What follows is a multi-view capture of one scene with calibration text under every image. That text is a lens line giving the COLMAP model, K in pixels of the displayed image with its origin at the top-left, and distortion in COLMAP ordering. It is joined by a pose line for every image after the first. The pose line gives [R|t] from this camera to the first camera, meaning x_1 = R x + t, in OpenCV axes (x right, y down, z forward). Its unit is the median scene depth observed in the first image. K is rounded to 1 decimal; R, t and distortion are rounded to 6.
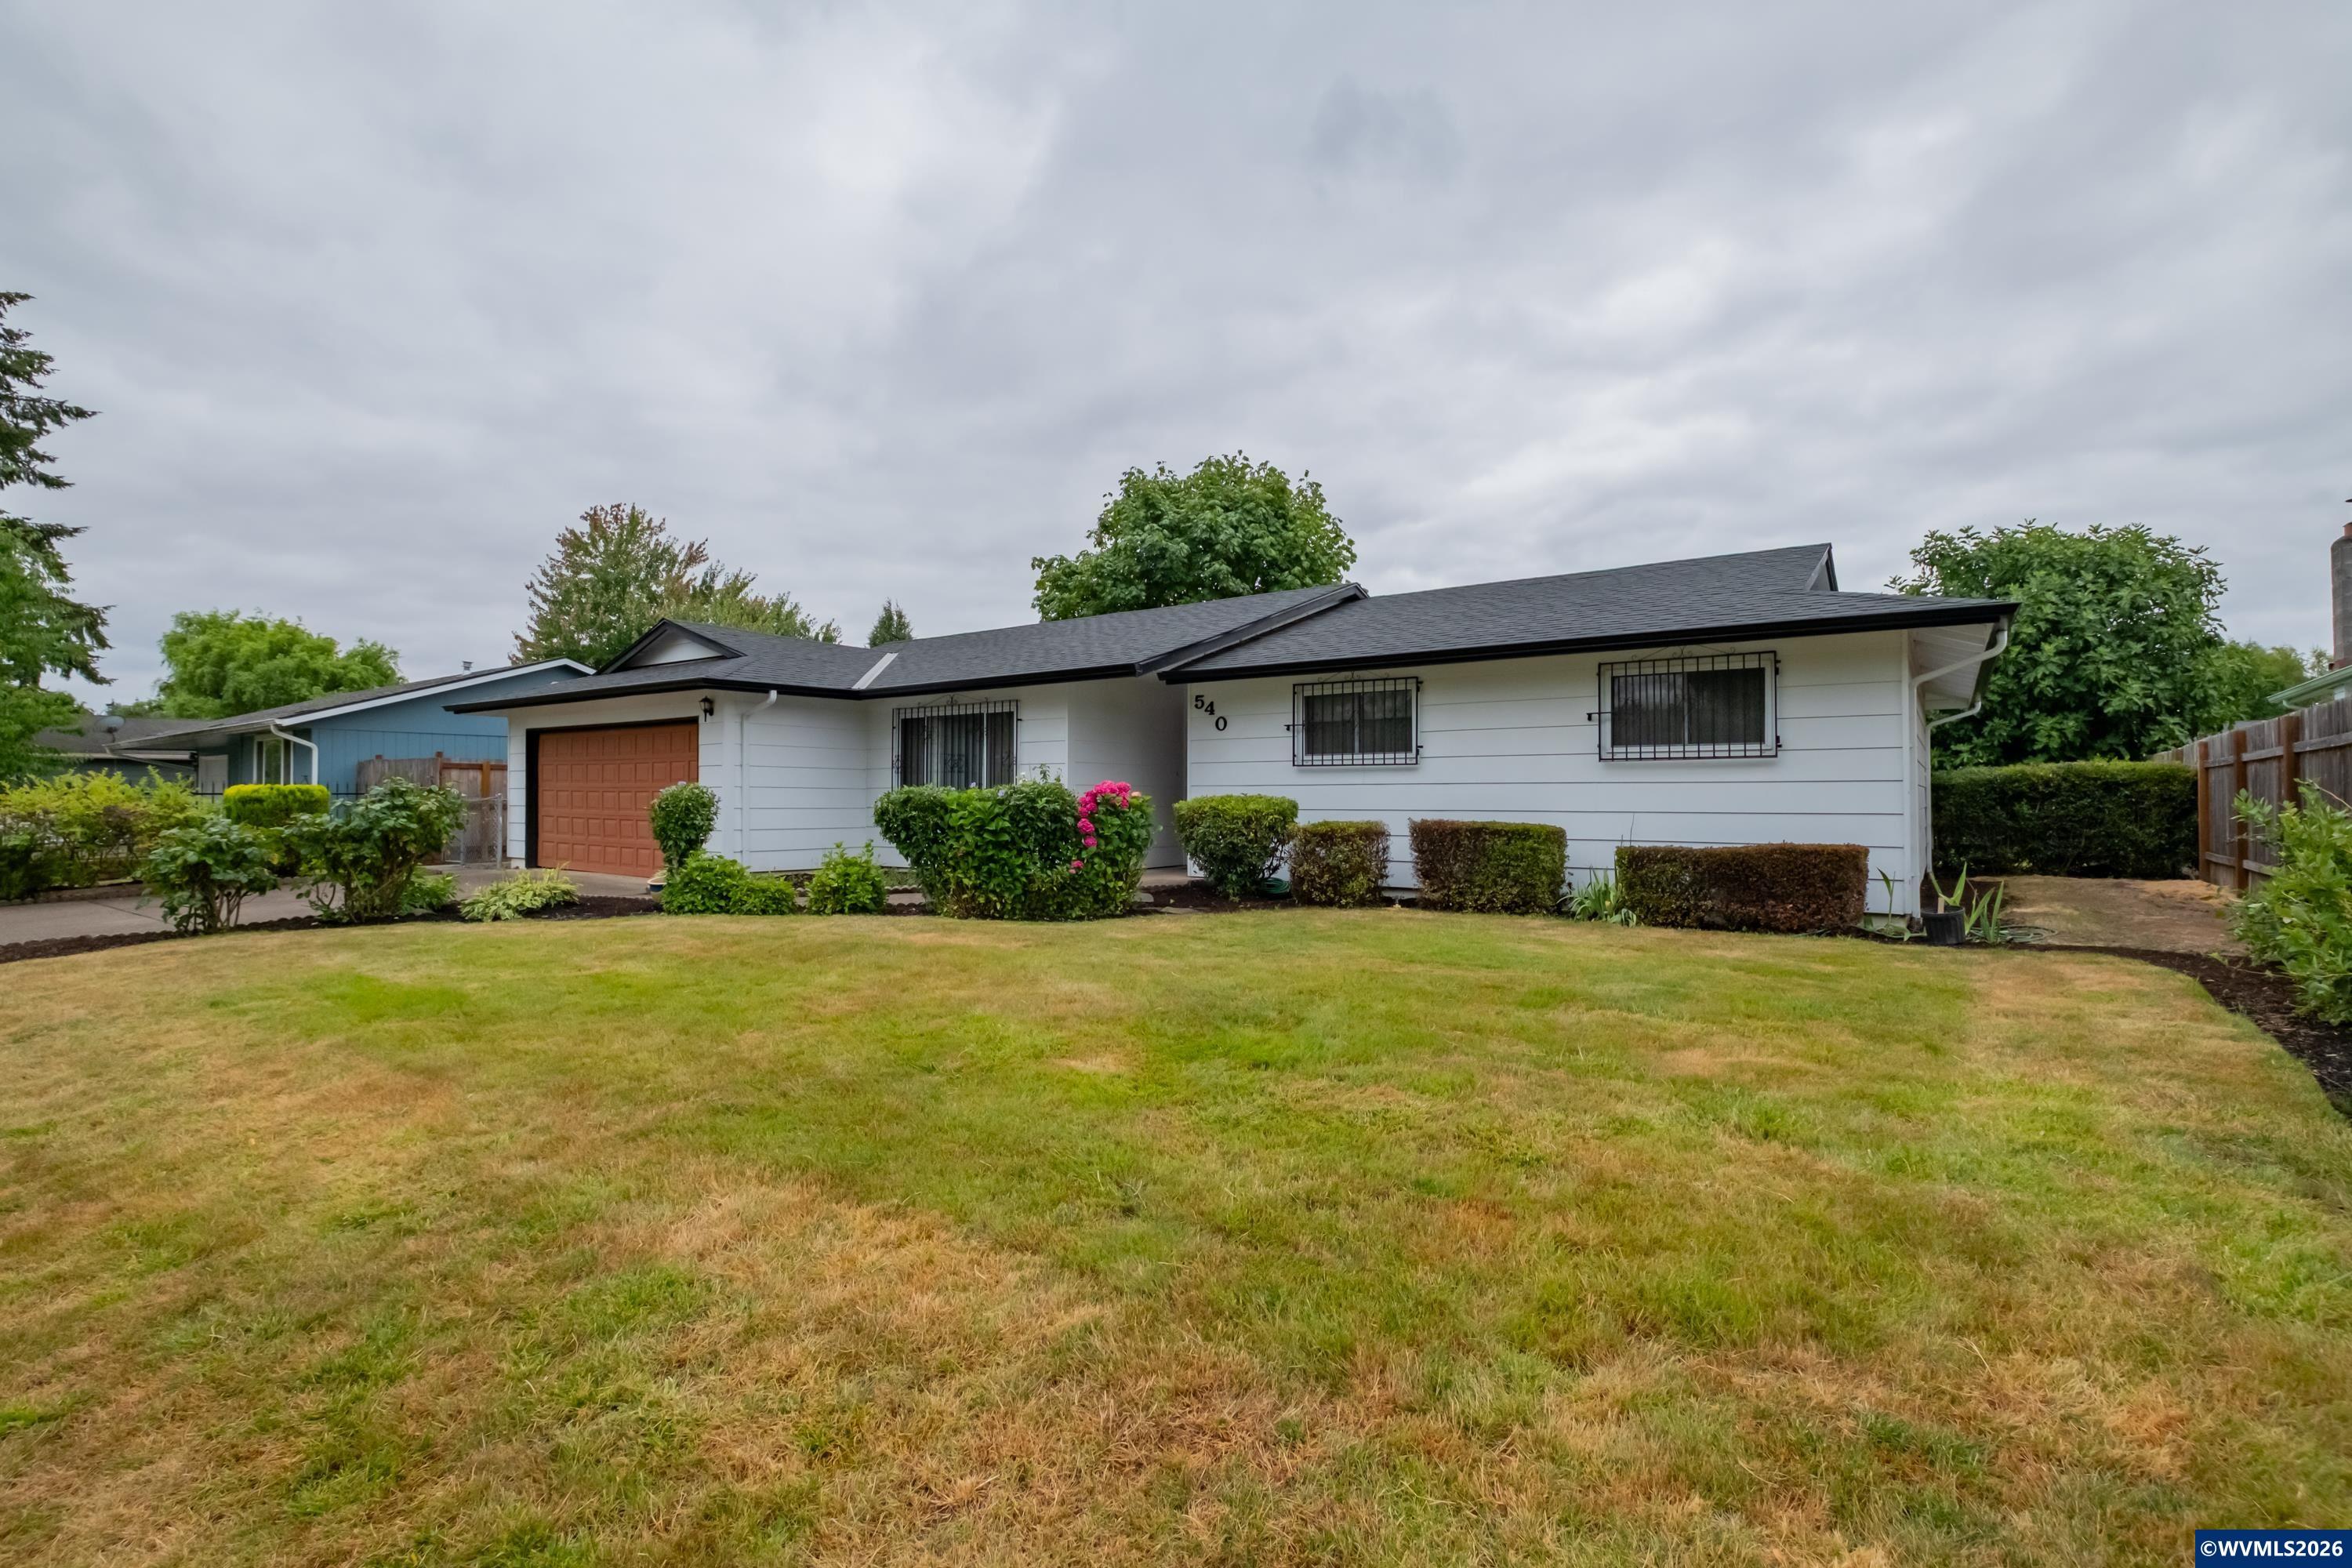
lens RADIAL K [[969.6, 0, 1233.1], [0, 969.6, 786.1], [0, 0, 1]] dist [0.001733, 0.000094]
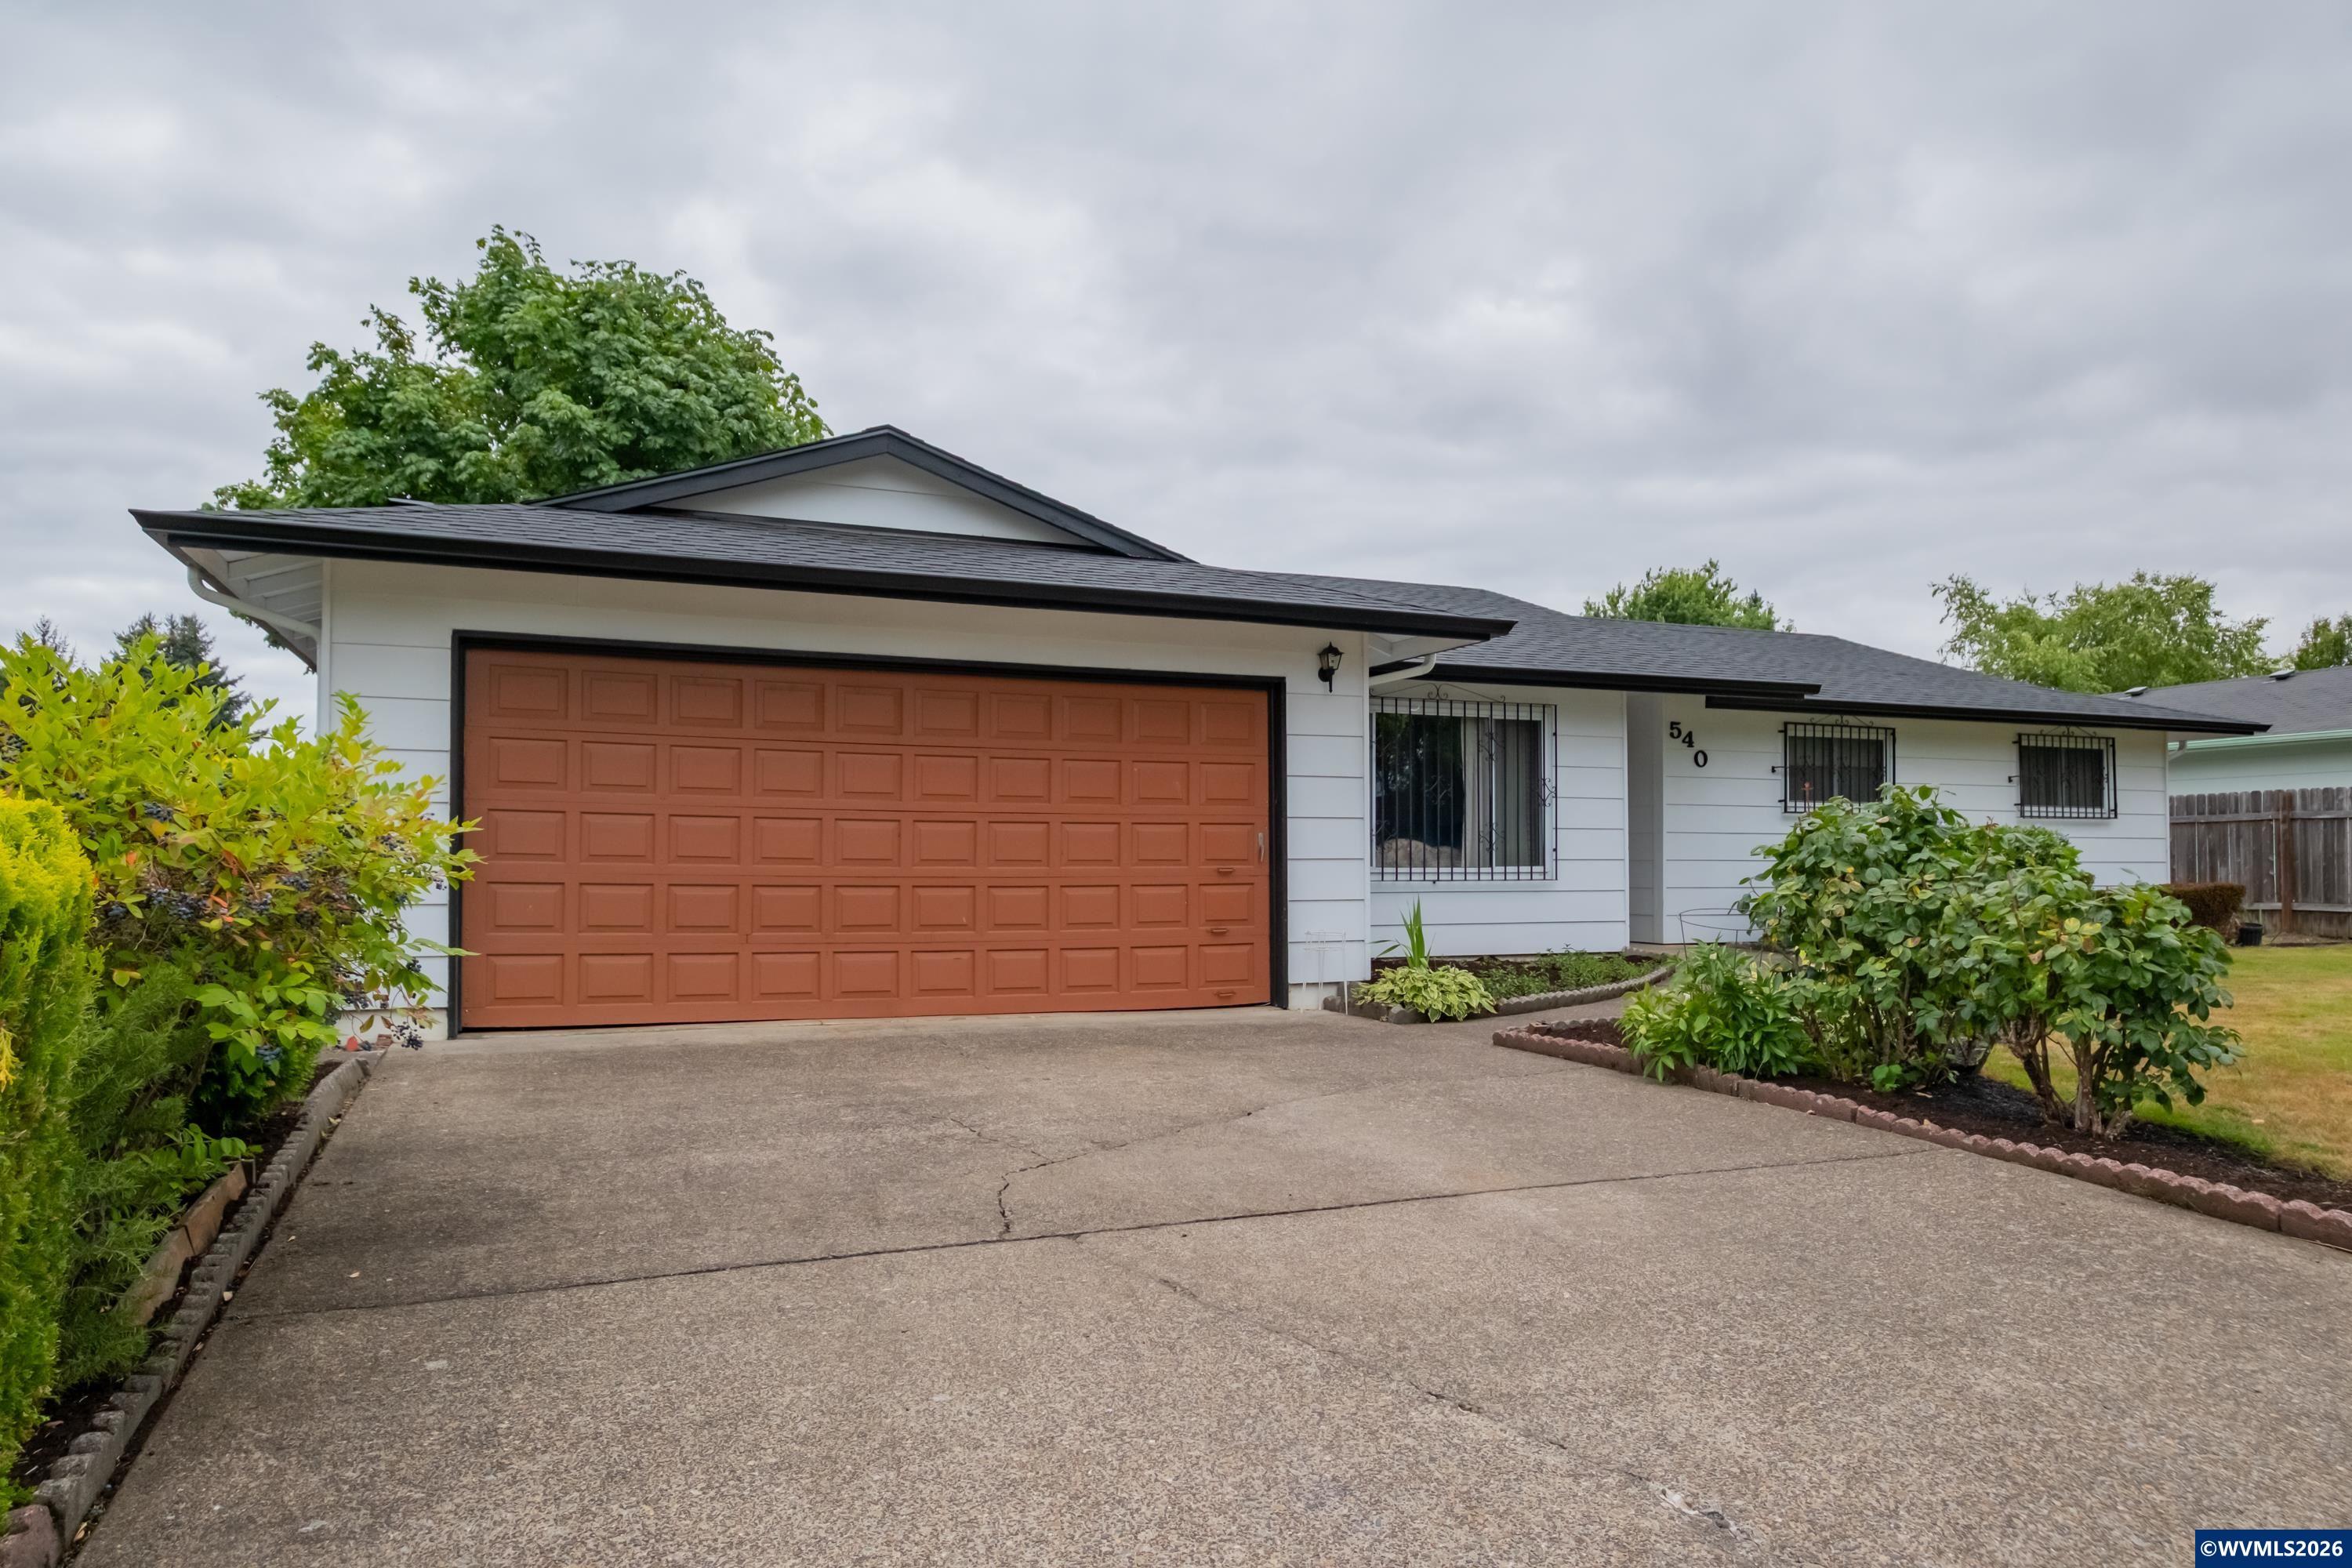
lens RADIAL K [[1457.8, 0, 1177.2], [0, 1457.8, 832.6], [0, 0, 1]] dist [0.003774, 0.000749]
pose [[0.586860, 0.021538, 0.809402, -1.367540], [-0.006212, 0.999736, -0.022099, 0.031030], [-0.809665, 0.007941, 0.586839, 0.672902]]
